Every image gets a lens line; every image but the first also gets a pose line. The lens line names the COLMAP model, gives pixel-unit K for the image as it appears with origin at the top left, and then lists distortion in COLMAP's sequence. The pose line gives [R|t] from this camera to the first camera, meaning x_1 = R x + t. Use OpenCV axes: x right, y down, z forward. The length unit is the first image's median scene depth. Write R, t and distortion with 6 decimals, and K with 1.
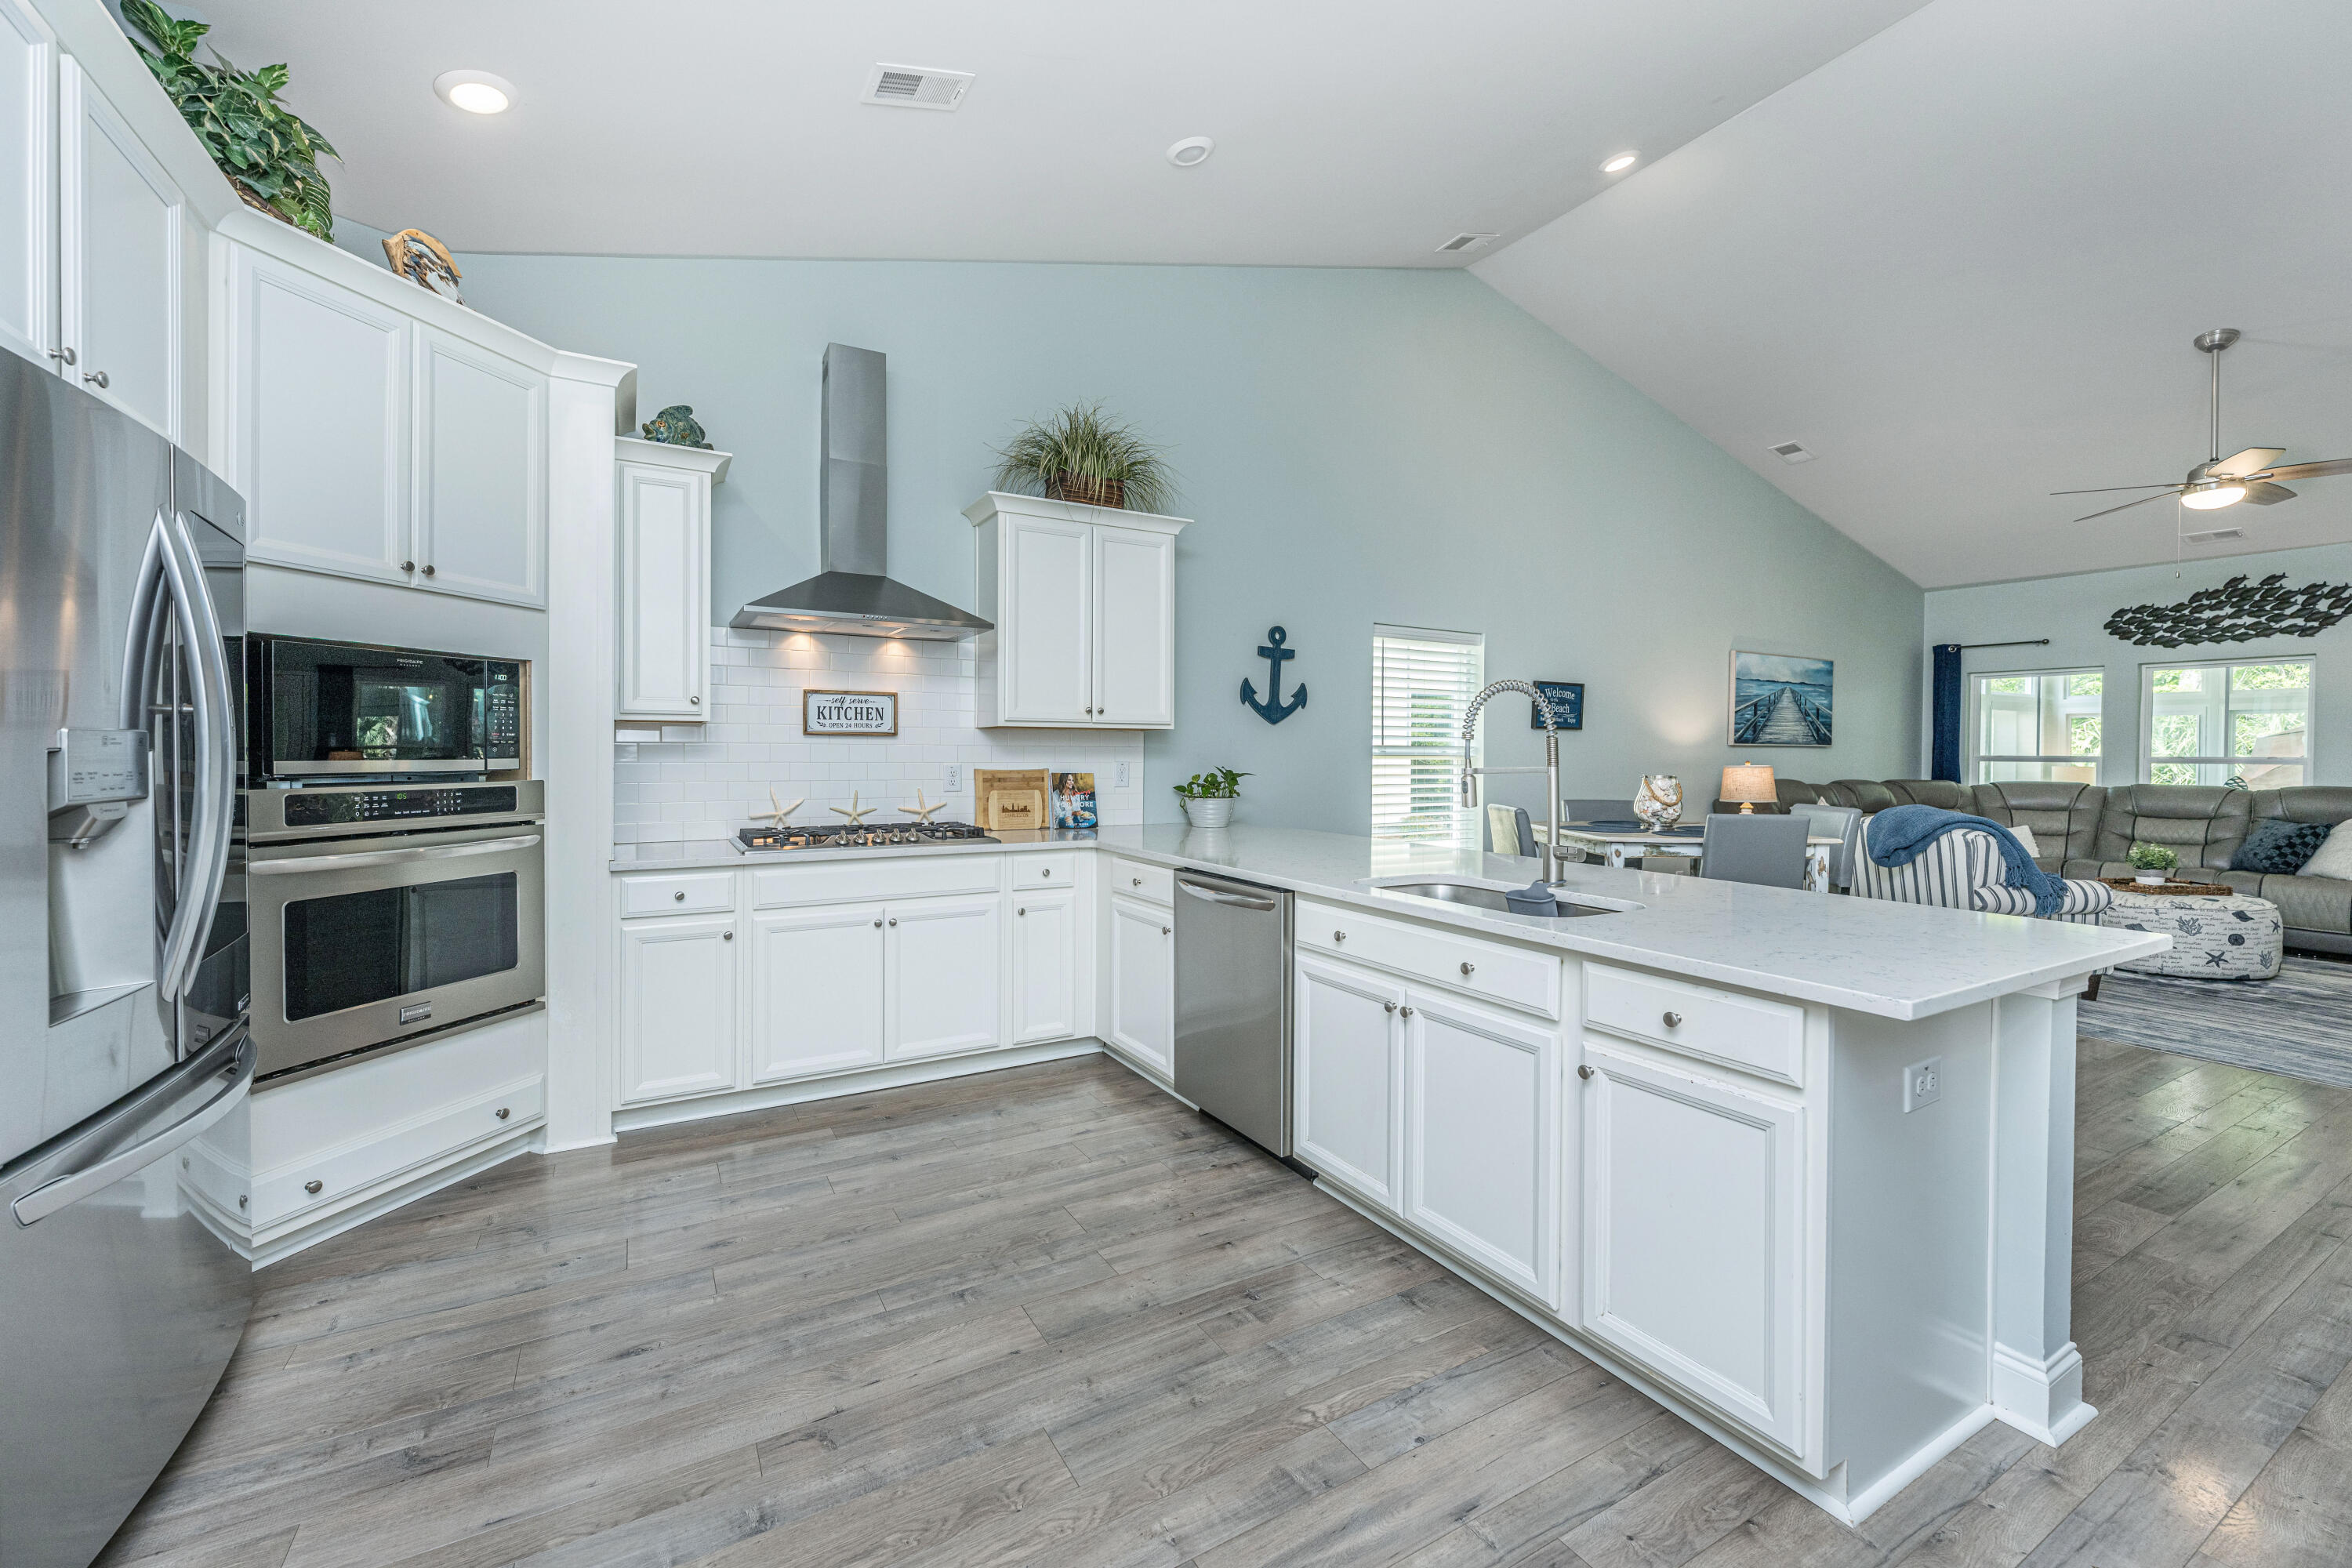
lens RADIAL K [[935.8, 0, 1178.3], [0, 935.8, 768.6], [0, 0, 1]] dist [-0.000372, 0.000471]
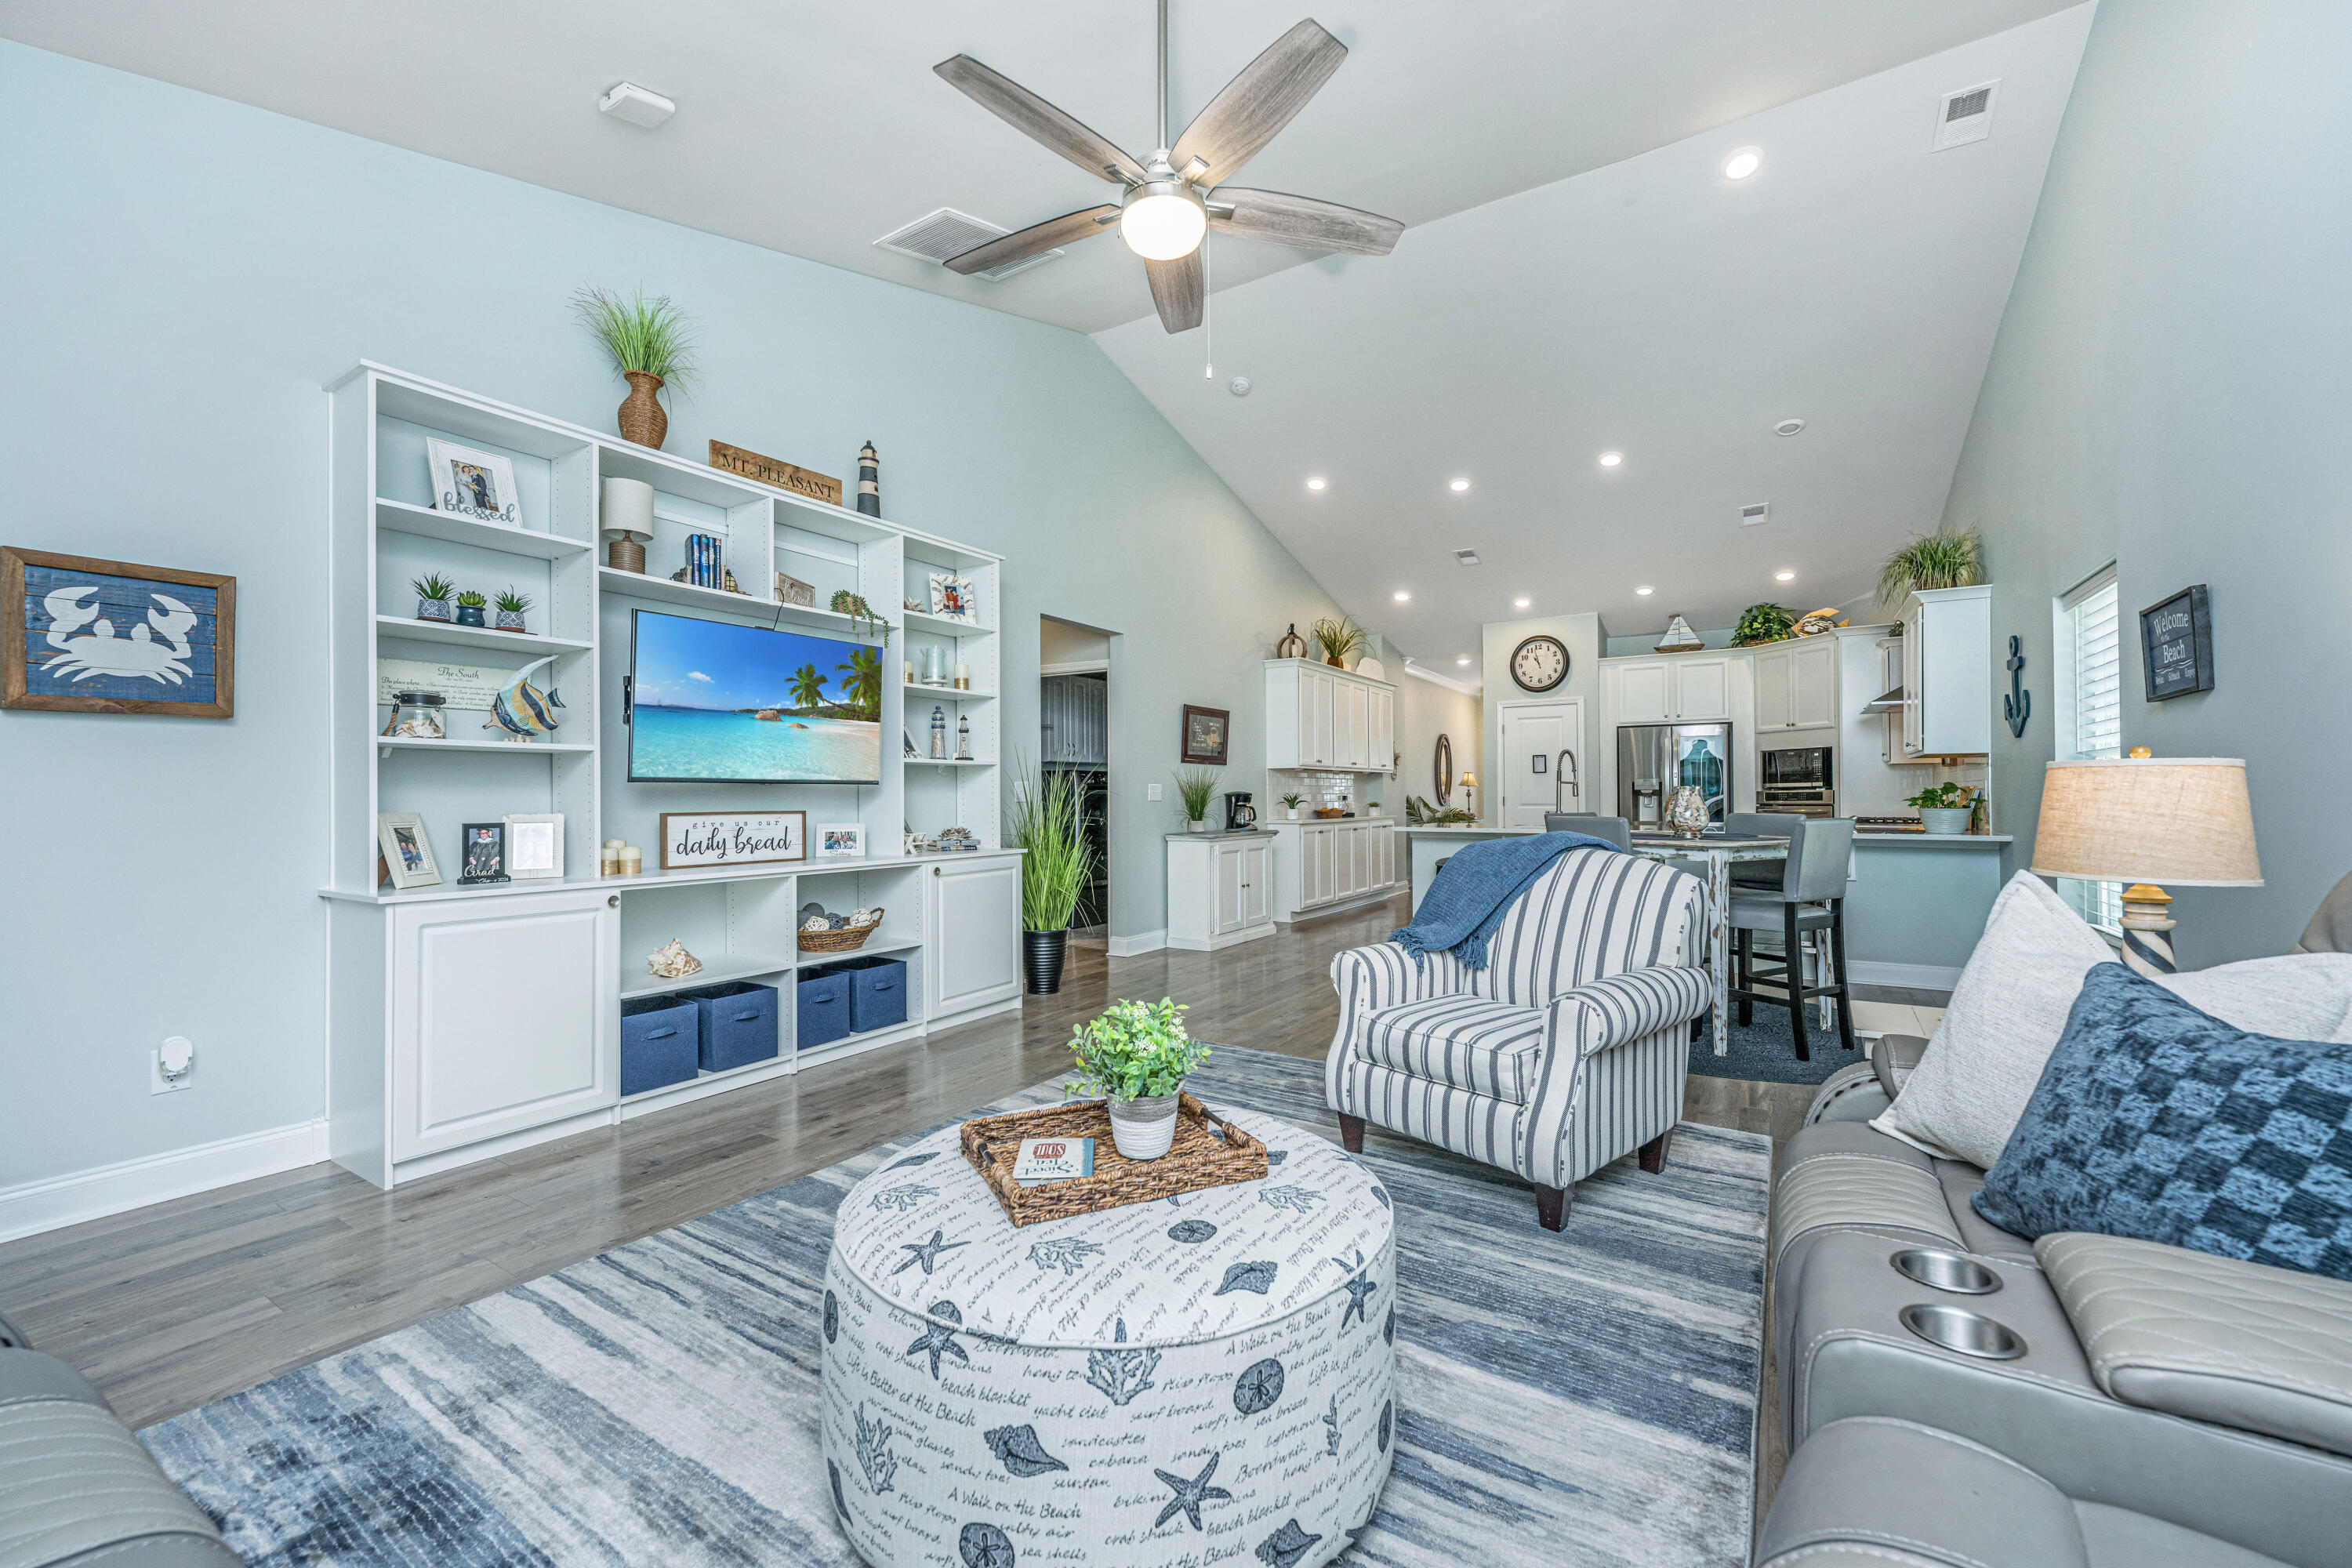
lens RADIAL K [[935.8, 0, 1200.0], [0, 935.8, 784.5], [0, 0, 1]] dist [-0.000372, 0.000471]
pose [[-0.871595, -0.012301, -0.490073, 1.405844], [-0.012226, 0.999920, -0.003354, 0.014155], [0.490075, 0.003069, -0.871675, 1.534387]]
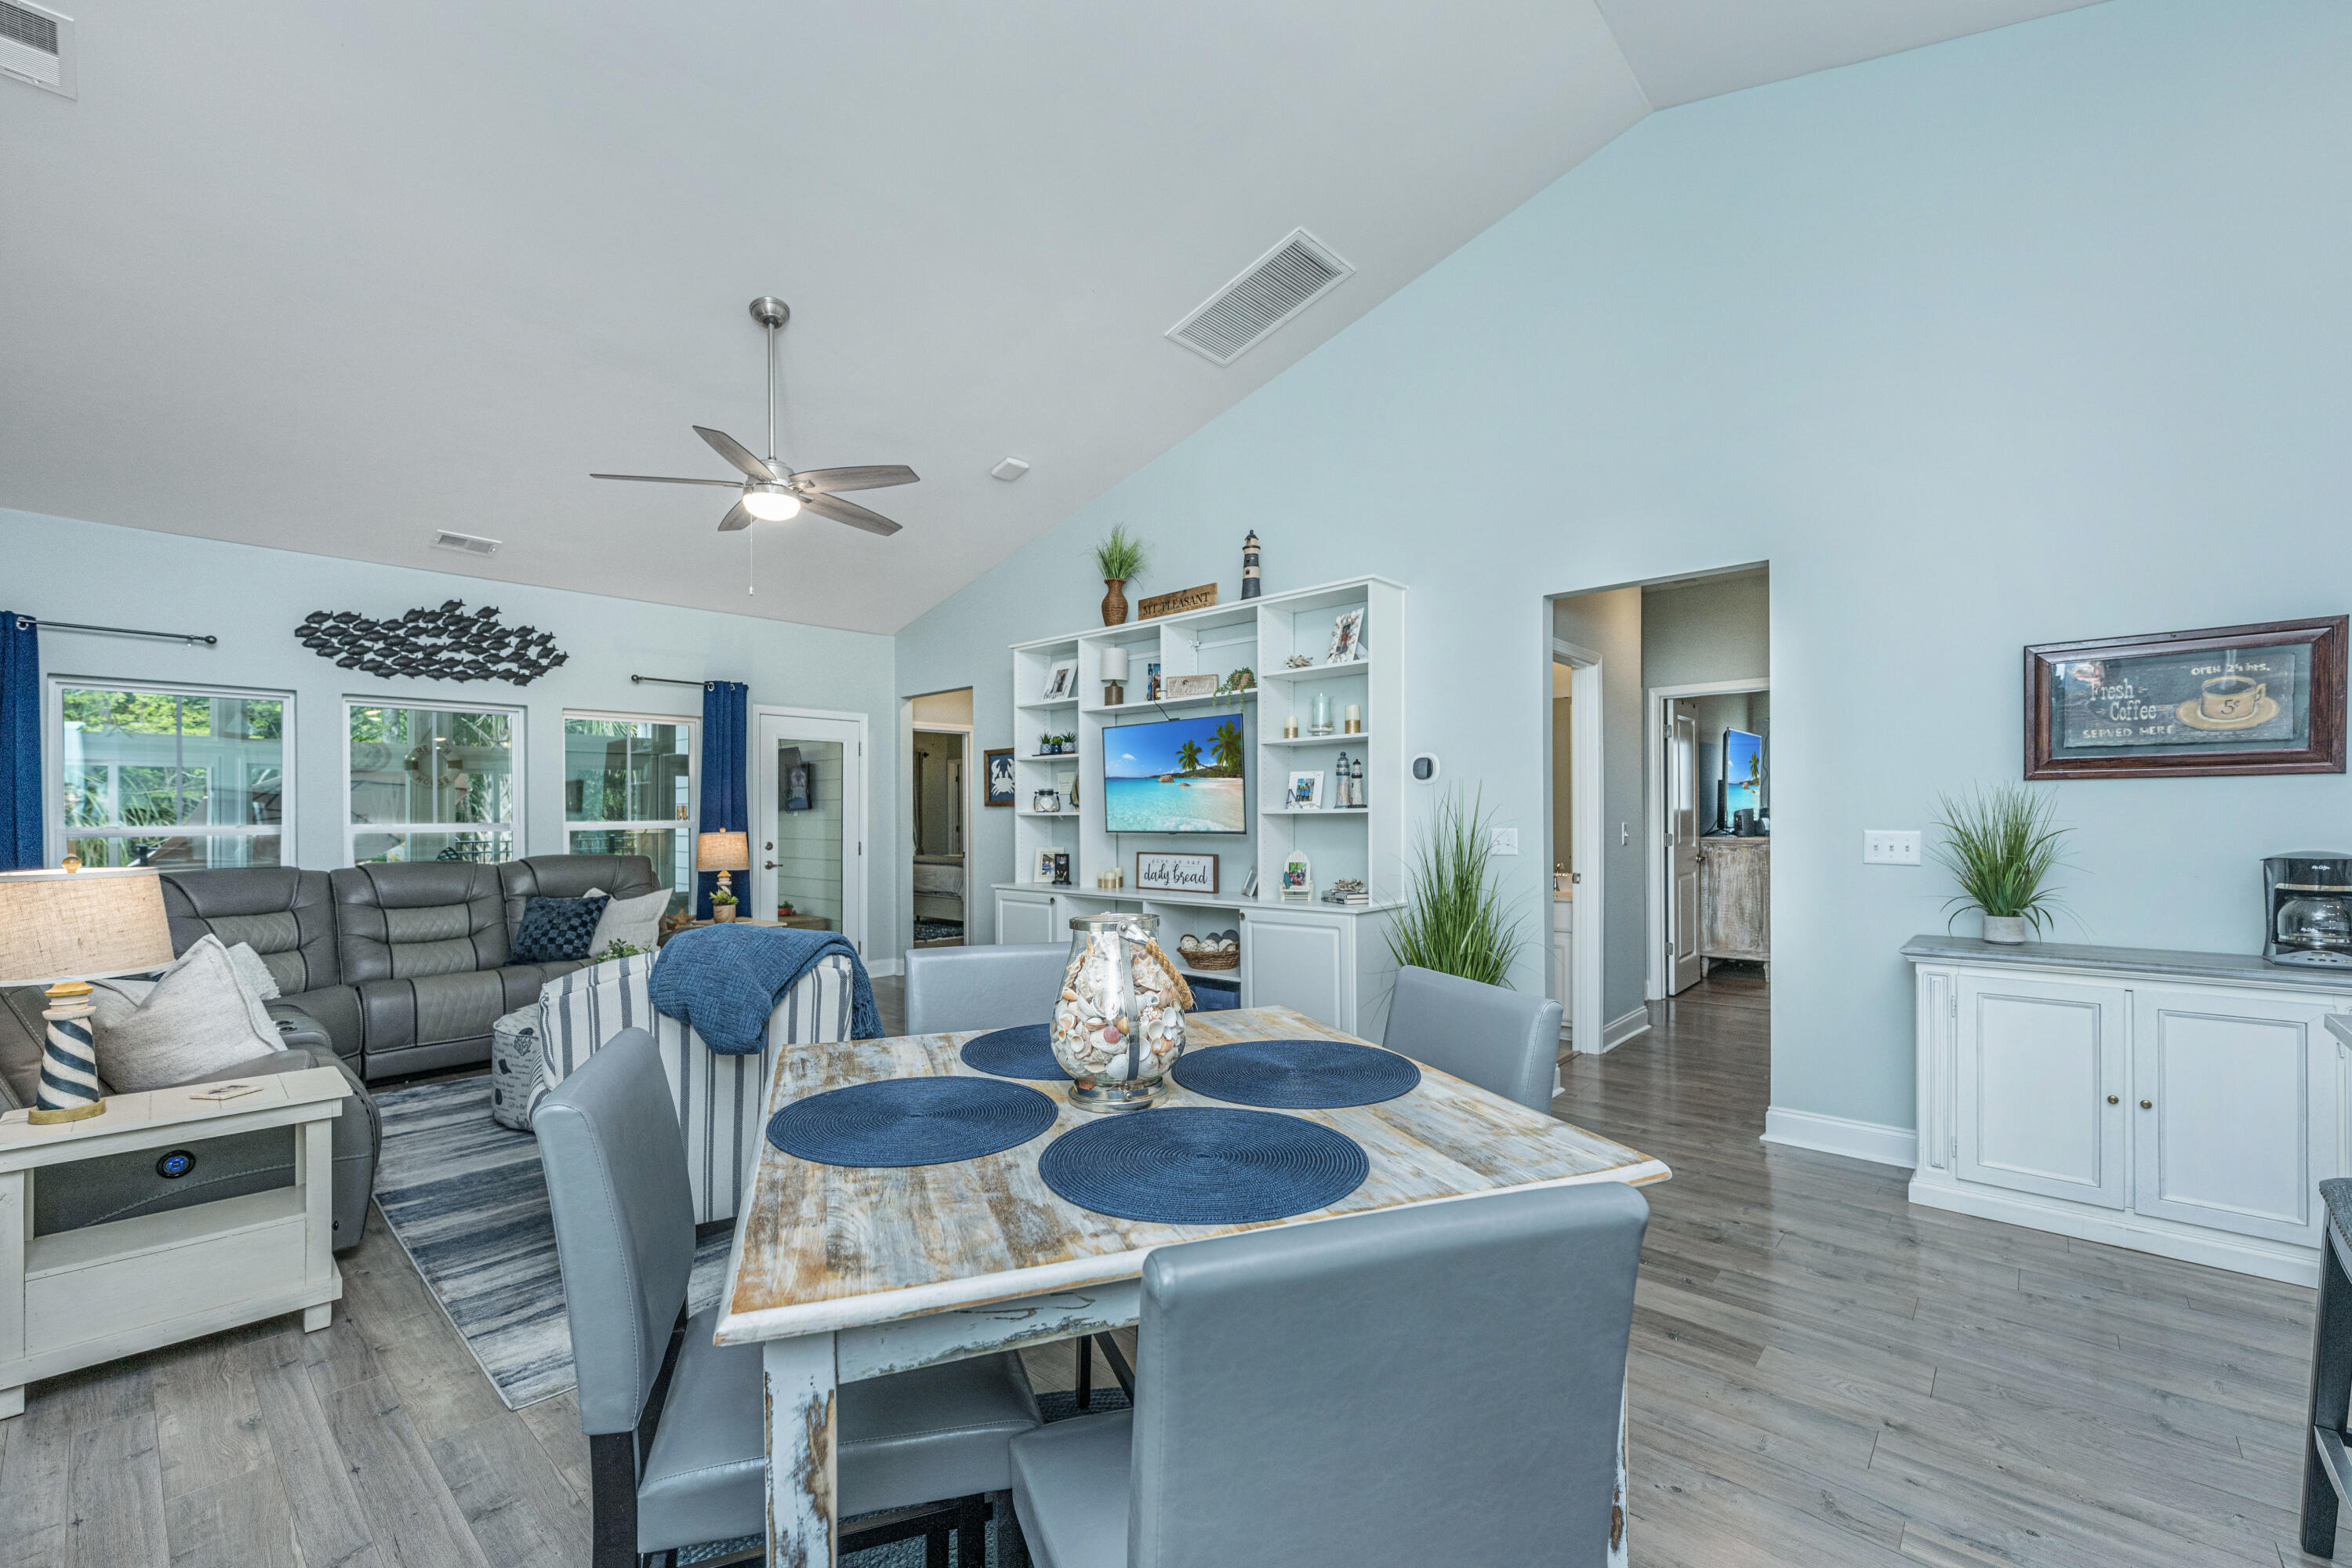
lens RADIAL K [[985.8, 0, 1144.1], [0, 985.8, 806.1], [0, 0, 1]] dist [-0.000742, 0.002215]
pose [[-0.303651, -0.000104, 0.952783, 0.185013], [0.021323, 0.999749, 0.006905, -0.027453], [-0.952545, 0.022412, -0.303573, 1.007454]]
